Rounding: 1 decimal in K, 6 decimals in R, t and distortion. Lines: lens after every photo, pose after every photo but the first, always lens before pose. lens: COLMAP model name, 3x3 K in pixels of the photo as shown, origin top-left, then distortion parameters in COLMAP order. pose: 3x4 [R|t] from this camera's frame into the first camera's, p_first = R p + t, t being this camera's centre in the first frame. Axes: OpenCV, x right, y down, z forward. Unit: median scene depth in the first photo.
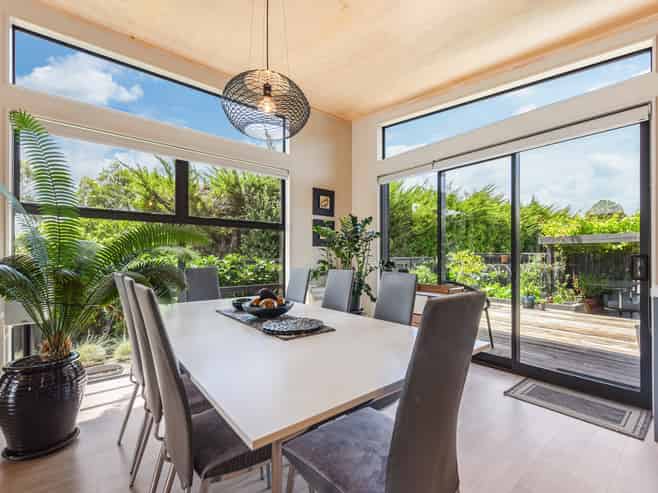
lens RADIAL K [[303.6, 0, 341.1], [0, 303.6, 261.6], [0, 0, 1]] dist [0.000317, -0.001535]
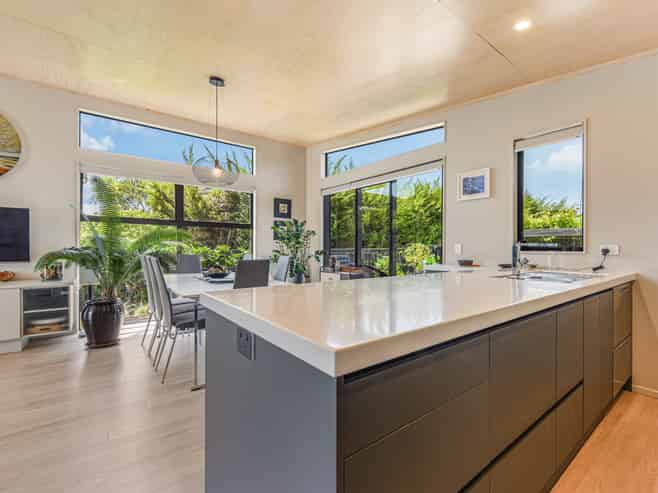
lens RADIAL K [[303.6, 0, 338.1], [0, 303.6, 254.3], [0, 0, 1]] dist [0.000317, -0.001535]
pose [[0.999459, 0.005024, -0.032498, 0.279501], [-0.004868, 0.999976, 0.004891, 0.007070], [0.032522, -0.004730, 0.999460, -0.431607]]
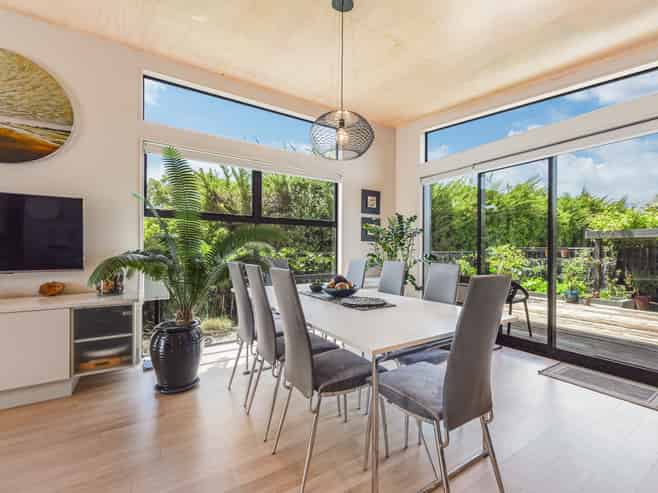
lens RADIAL K [[303.6, 0, 339.9], [0, 303.6, 254.4], [0, 0, 1]] dist [0.000317, -0.001535]
pose [[0.993175, 0.005660, -0.116499, -0.045424], [-0.006110, 0.999975, -0.003508, 0.003005], [0.116476, 0.004196, 0.993185, -0.141118]]
